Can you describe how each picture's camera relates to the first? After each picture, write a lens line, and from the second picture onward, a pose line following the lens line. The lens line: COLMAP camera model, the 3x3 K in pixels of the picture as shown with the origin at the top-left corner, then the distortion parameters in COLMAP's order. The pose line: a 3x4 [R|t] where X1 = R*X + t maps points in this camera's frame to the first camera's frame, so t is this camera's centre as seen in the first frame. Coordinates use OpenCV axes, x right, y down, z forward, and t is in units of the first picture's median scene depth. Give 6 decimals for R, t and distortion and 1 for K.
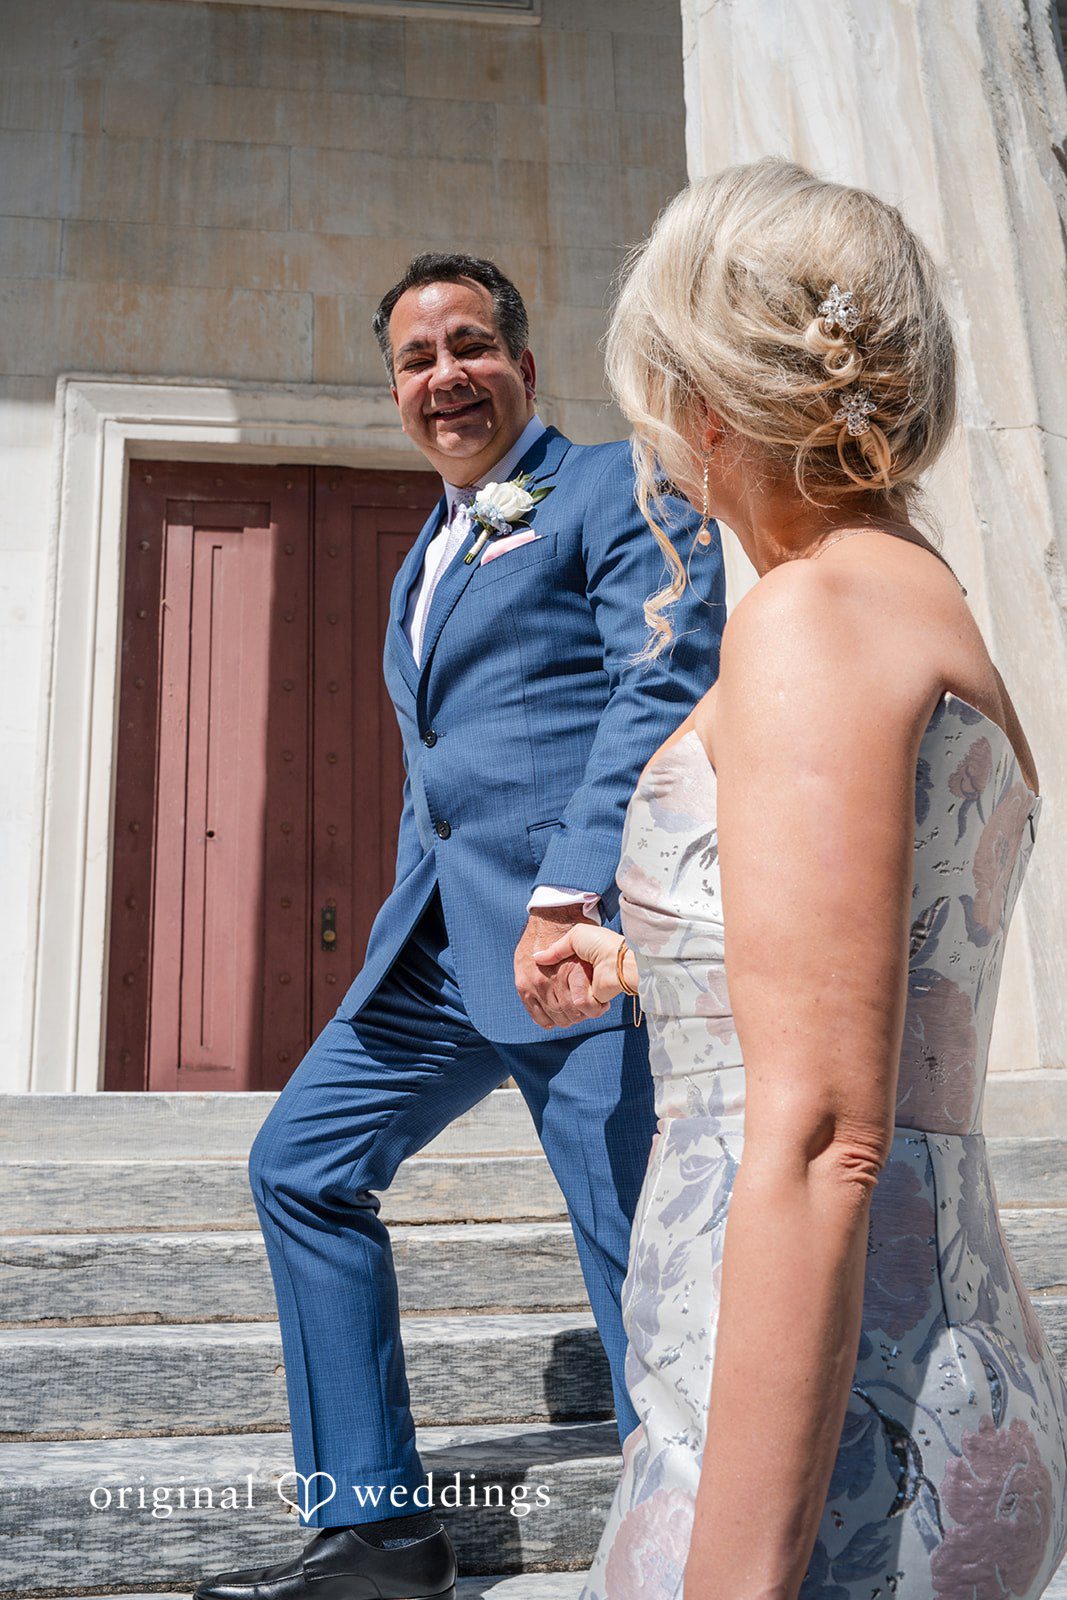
lens RADIAL K [[1619.9, 0, 533.5], [0, 1619.9, 800.0], [0, 0, 1]] dist [0.009318, 0.004014]
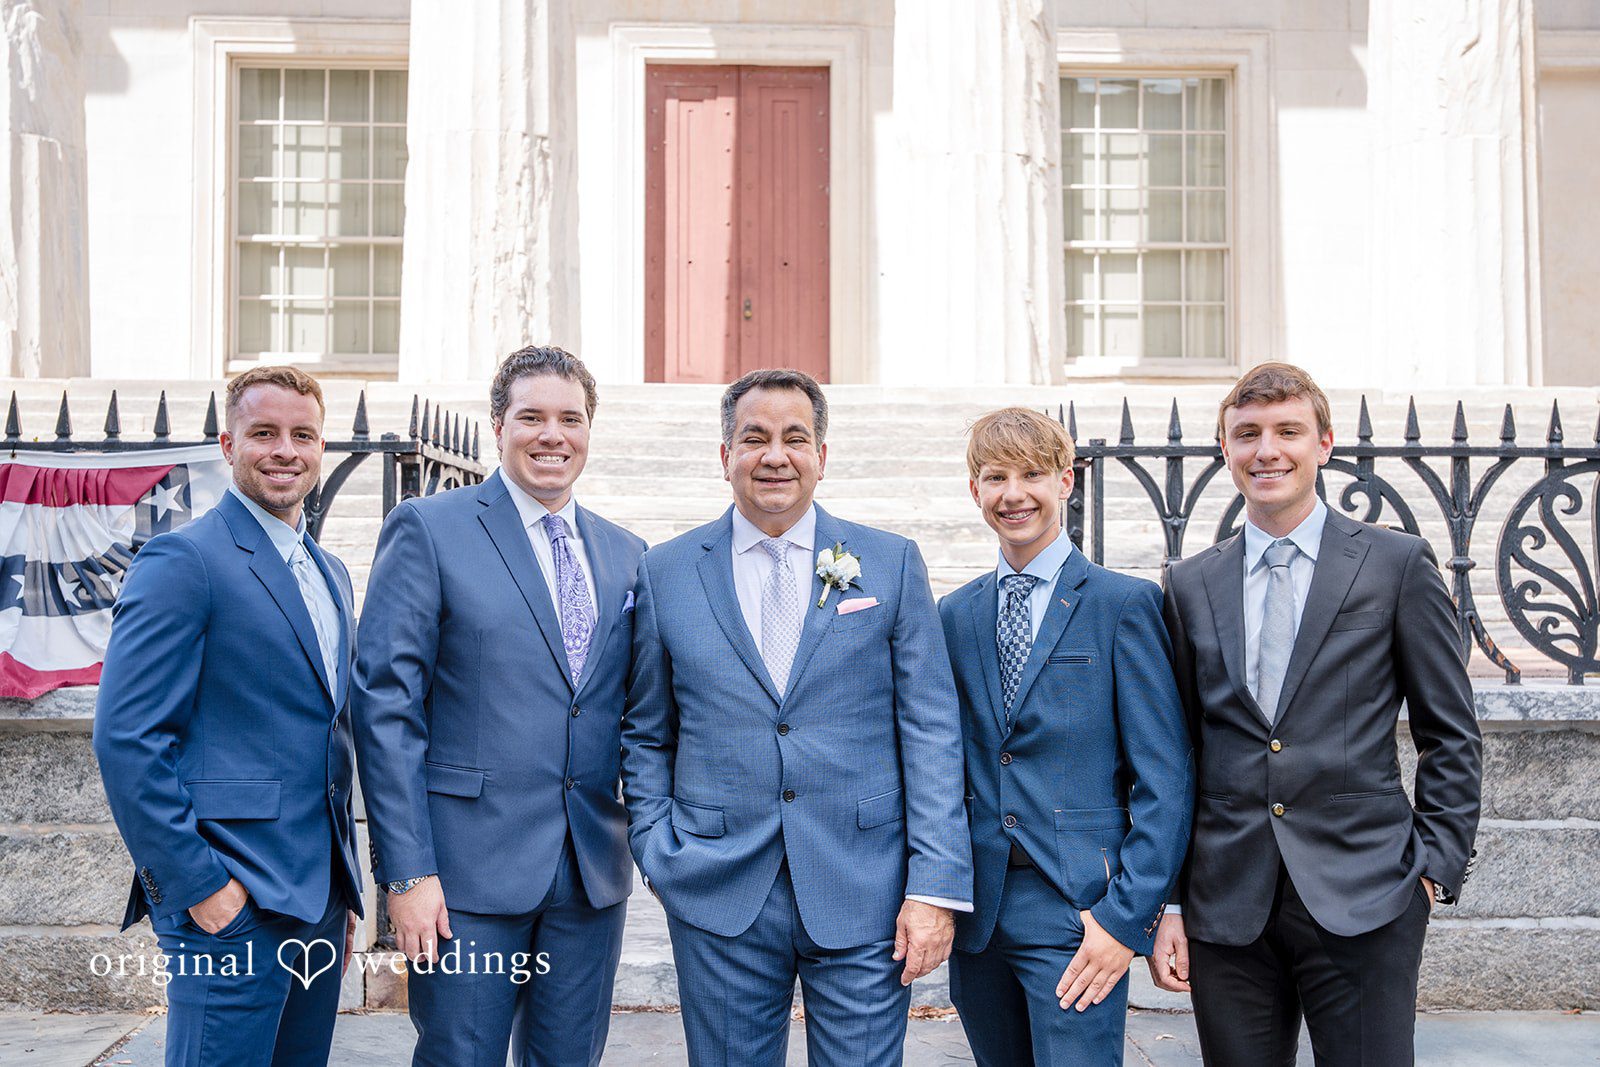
lens RADIAL K [[1619.9, 0, 795.5], [0, 1619.9, 511.7], [0, 0, 1]] dist [0.009318, 0.004014]
pose [[0.994744, 0.028217, -0.098429, 0.142252], [-0.002967, 0.968818, 0.247756, -0.180424], [0.102351, -0.246162, 0.963810, -1.030605]]
